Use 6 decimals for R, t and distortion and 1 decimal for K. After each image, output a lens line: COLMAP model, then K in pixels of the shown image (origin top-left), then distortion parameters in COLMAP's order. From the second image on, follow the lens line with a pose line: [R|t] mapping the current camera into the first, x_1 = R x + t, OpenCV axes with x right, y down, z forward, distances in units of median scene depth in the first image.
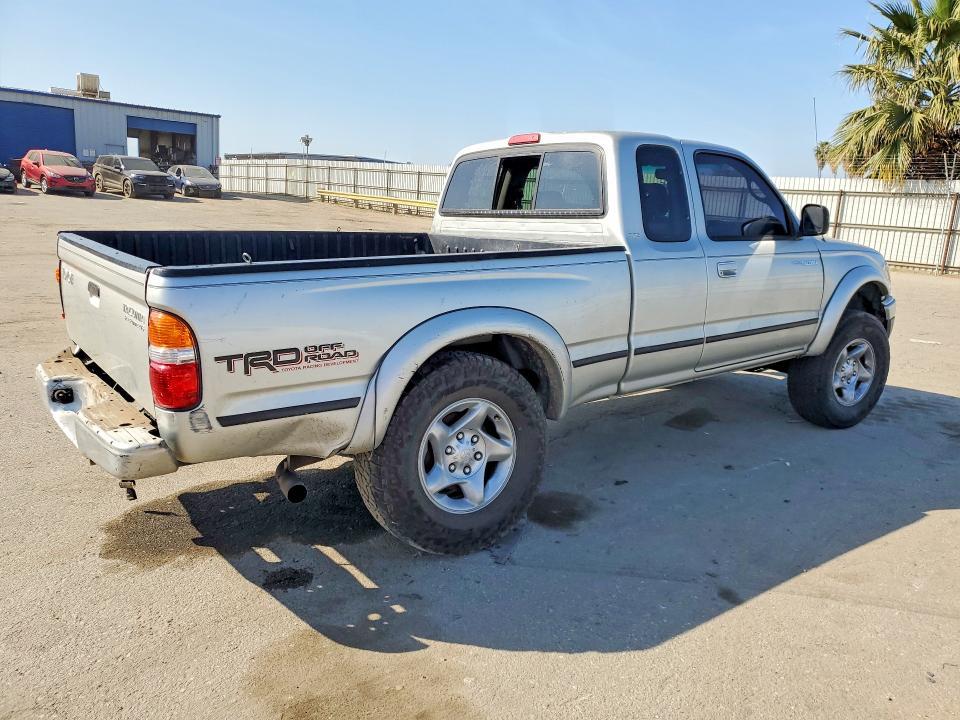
lens RADIAL K [[719.3, 0, 480.0], [0, 719.3, 360.0], [0, 0, 1]] dist [0.007581, 0.004211]
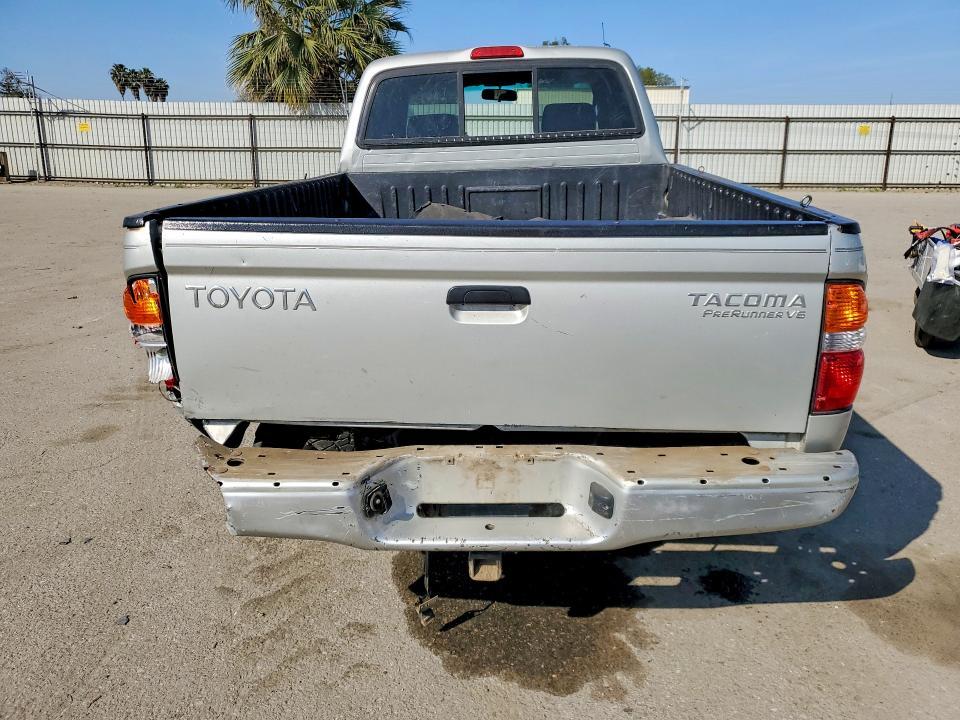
lens RADIAL K [[734.8, 0, 480.0], [0, 734.8, 360.0], [0, 0, 1]] dist [-0.003355, 0.002106]
pose [[0.668297, -0.255808, 0.698528, -0.723550], [0.192487, 0.966500, 0.169786, -0.111002], [-0.718560, 0.020990, 0.695148, 0.441374]]
